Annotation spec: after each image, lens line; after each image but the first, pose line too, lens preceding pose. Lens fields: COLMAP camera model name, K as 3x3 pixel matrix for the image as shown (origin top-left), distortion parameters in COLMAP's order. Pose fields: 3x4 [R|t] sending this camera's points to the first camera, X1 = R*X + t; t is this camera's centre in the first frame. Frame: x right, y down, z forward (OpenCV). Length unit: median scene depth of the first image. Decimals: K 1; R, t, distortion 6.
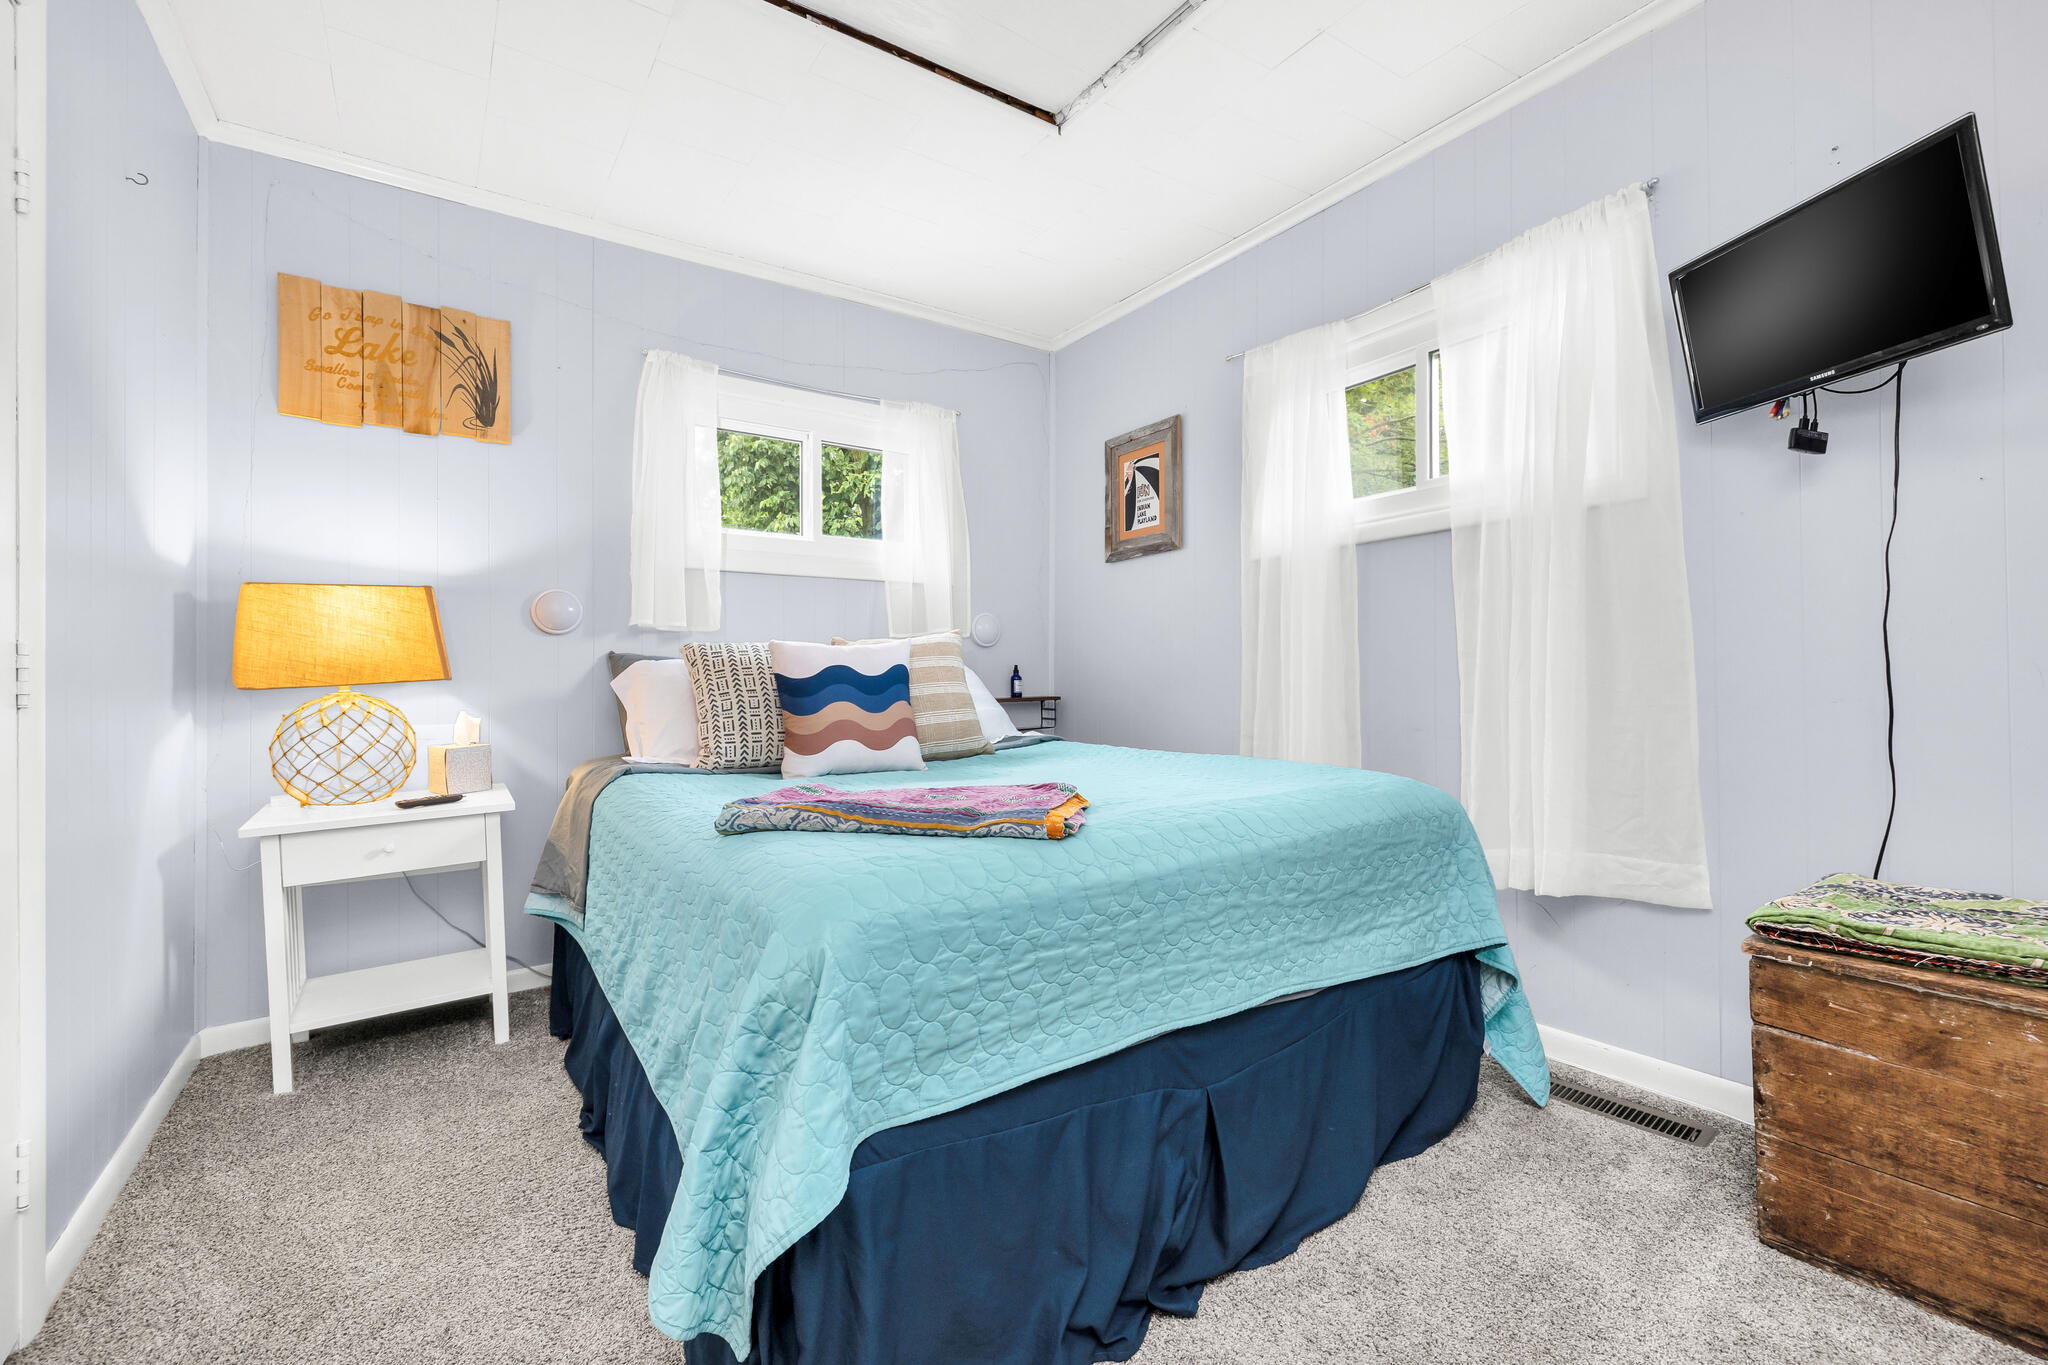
lens RADIAL K [[856.2, 0, 1029.6], [0, 856.2, 680.2], [0, 0, 1]] dist [-0.001000, 0.000050]
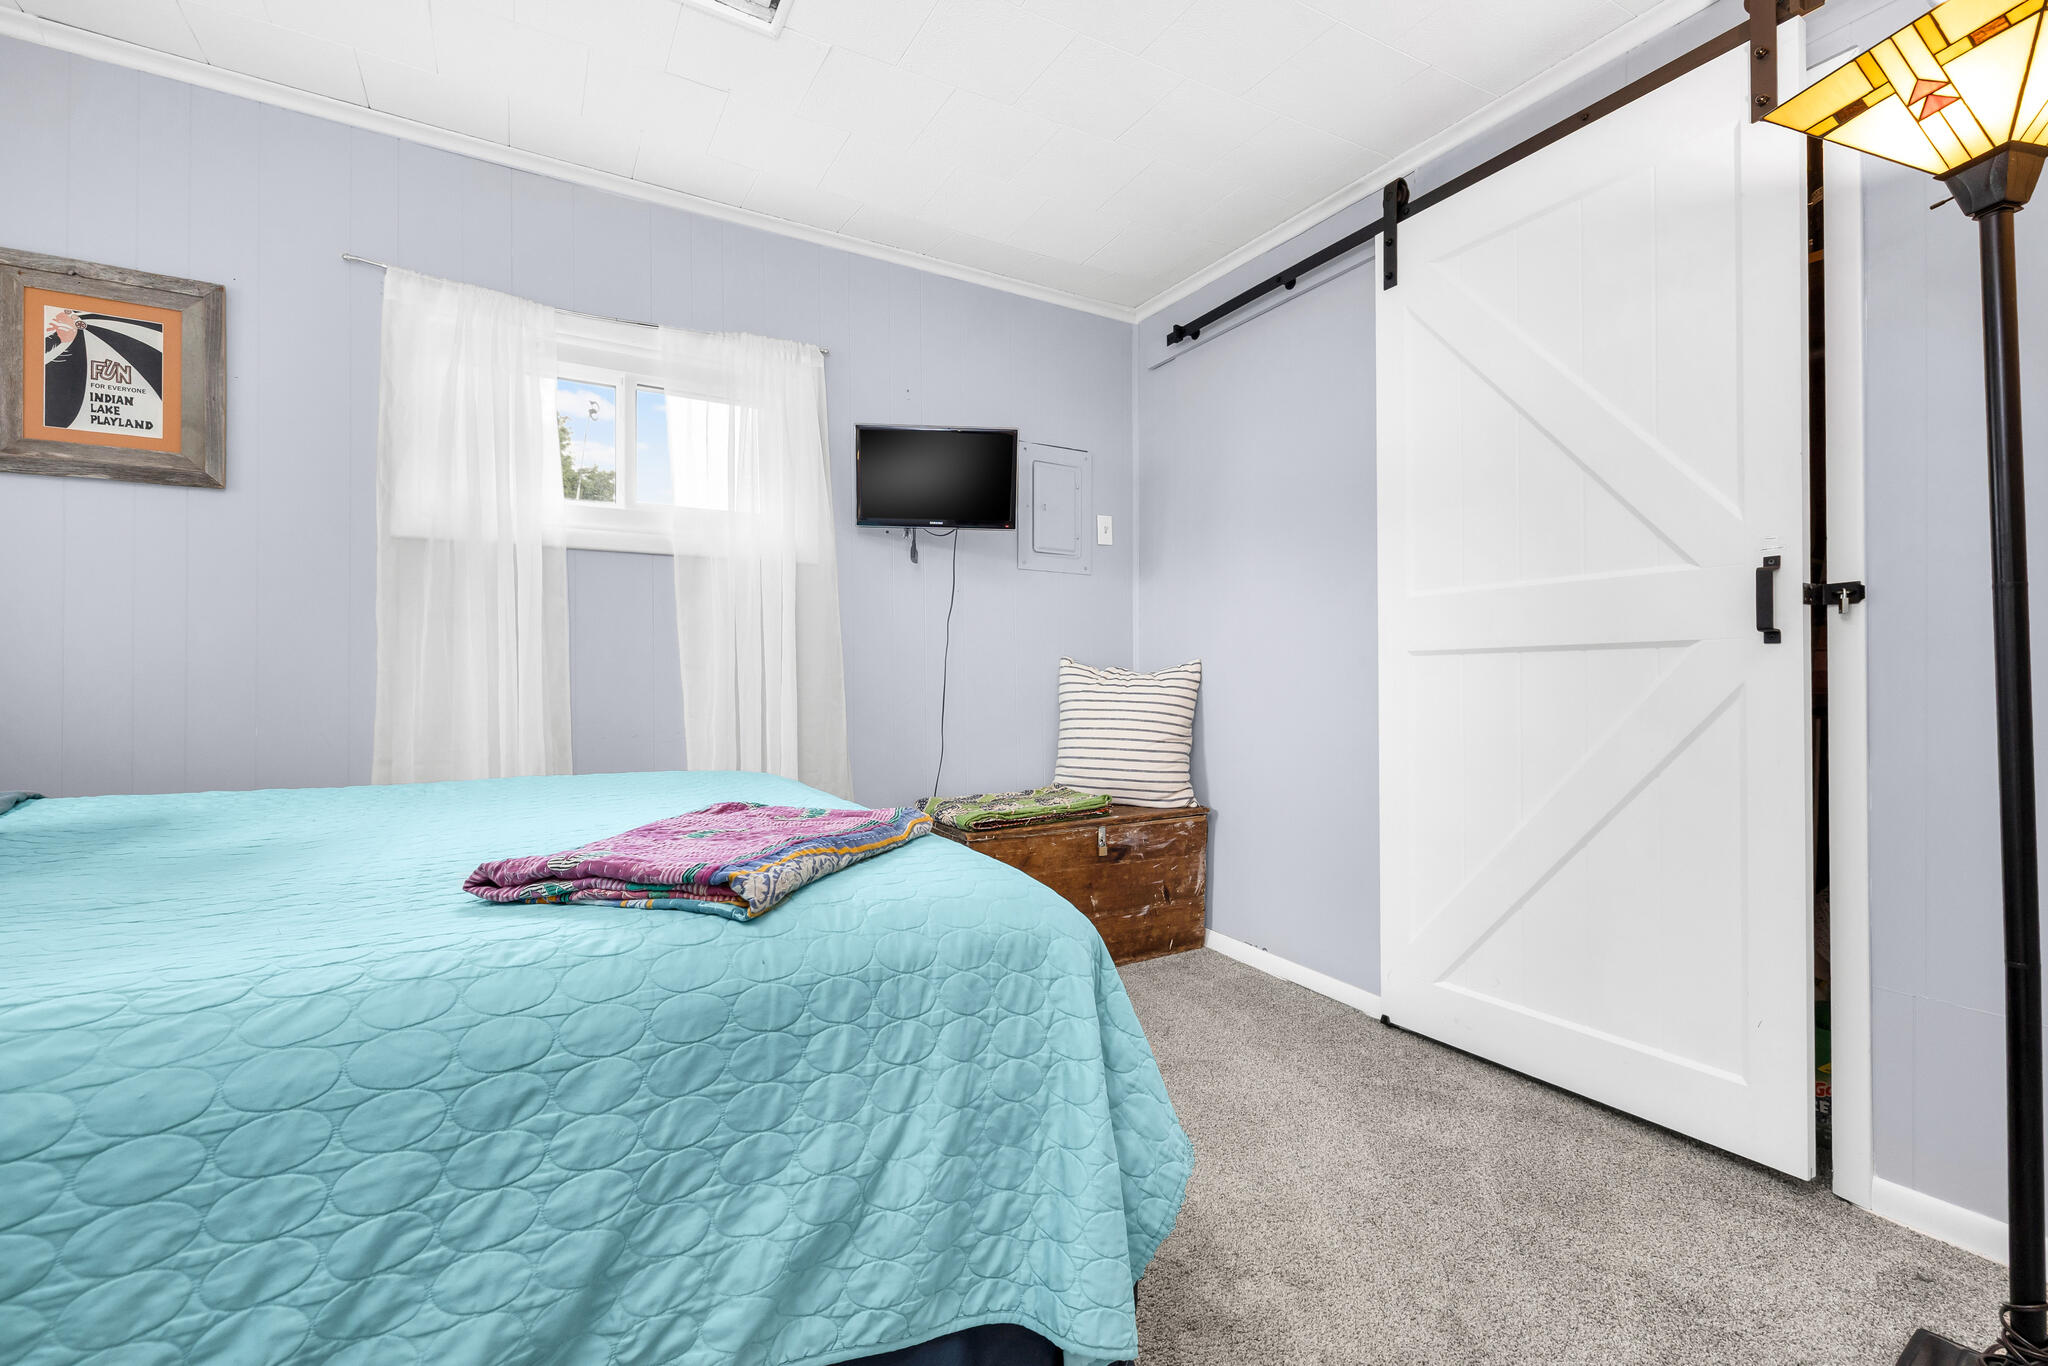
lens RADIAL K [[857.5, 0, 1017.1], [0, 857.5, 691.9], [0, 0, 1]] dist [-0.001456, 0.002878]
pose [[0.088126, -0.007897, 0.996078, -0.432746], [-0.007815, 0.999932, 0.008619, -0.007300], [-0.996079, -0.008544, 0.088058, 0.327033]]
